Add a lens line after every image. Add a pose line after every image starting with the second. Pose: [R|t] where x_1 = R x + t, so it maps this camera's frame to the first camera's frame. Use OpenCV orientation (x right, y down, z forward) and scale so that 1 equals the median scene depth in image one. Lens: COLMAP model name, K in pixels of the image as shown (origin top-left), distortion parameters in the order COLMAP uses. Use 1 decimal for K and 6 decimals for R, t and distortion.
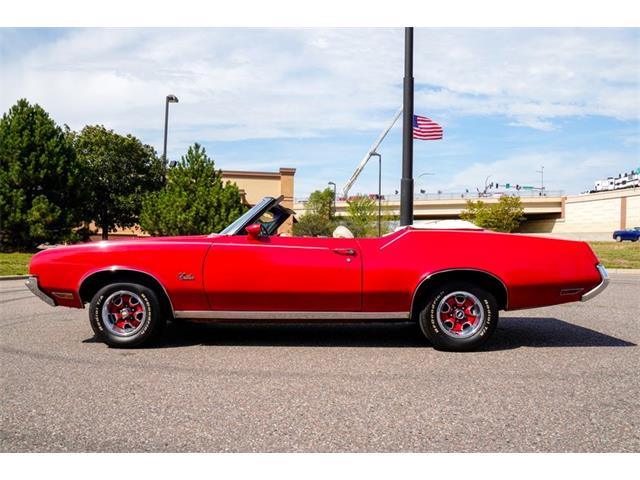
lens RADIAL K [[495.1, 0, 316.6], [0, 495.1, 238.8], [0, 0, 1]] dist [-0.127291, 0.106625]
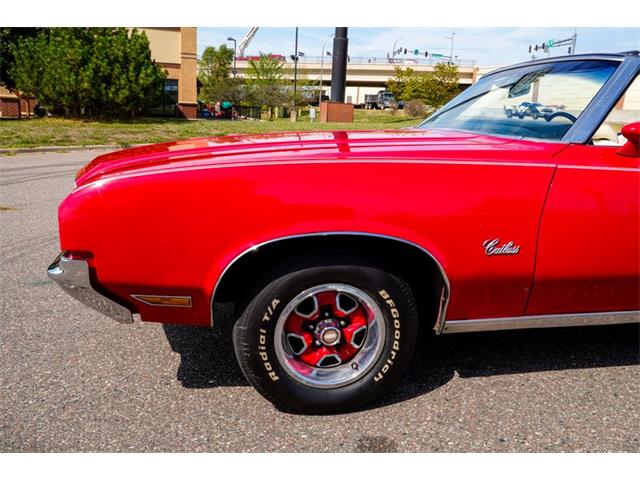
lens RADIAL K [[530.9, 0, 320.0], [0, 530.9, 238.8], [0, 0, 1]] dist [-0.109964, 0.128174]
pose [[0.978958, -0.020582, 0.203022, -0.069880], [-0.029998, 0.969577, 0.242940, -0.004398], [-0.201846, -0.243919, 0.948558, 0.085950]]
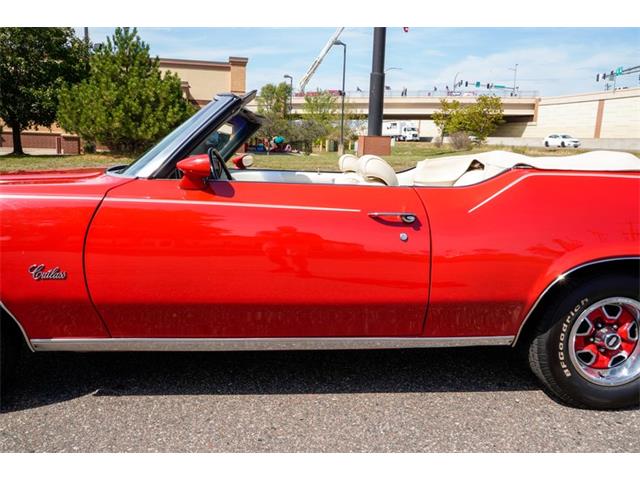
lens RADIAL K [[533.2, 0, 320.4], [0, 533.2, 238.4], [0, 0, 1]] dist [-0.131633, 0.171376]
pose [[0.995594, -0.003931, 0.093688, -0.008264], [-0.013423, 0.982857, 0.183879, -0.006343], [-0.092804, -0.184326, 0.978474, 0.071338]]
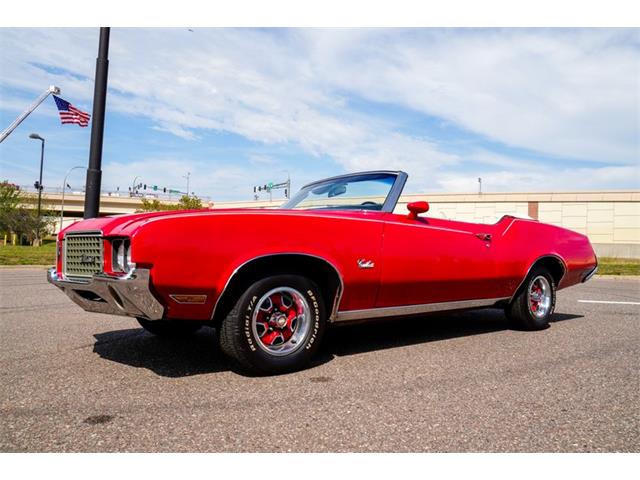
lens RADIAL K [[496.1, 0, 324.9], [0, 496.1, 243.1], [0, 0, 1]] dist [-0.131040, 0.115002]
pose [[0.757874, 0.029818, 0.651719, -0.112112], [-0.034059, 0.999401, -0.006118, 0.007197], [-0.651511, -0.017560, 0.758436, 0.065143]]
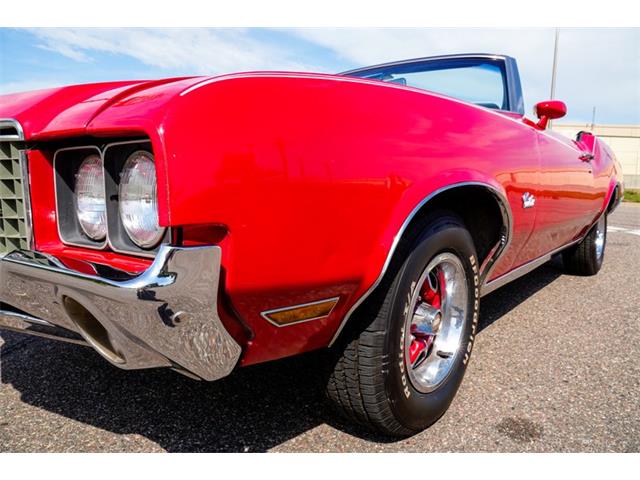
lens RADIAL K [[477.5, 0, 321.7], [0, 477.5, 237.5], [0, 0, 1]] dist [-0.143595, 0.105497]
pose [[0.603079, -0.088416, 0.792766, -0.097252], [-0.032624, 0.990273, 0.135262, 0.008314], [-0.797014, -0.107437, 0.594329, 0.125104]]
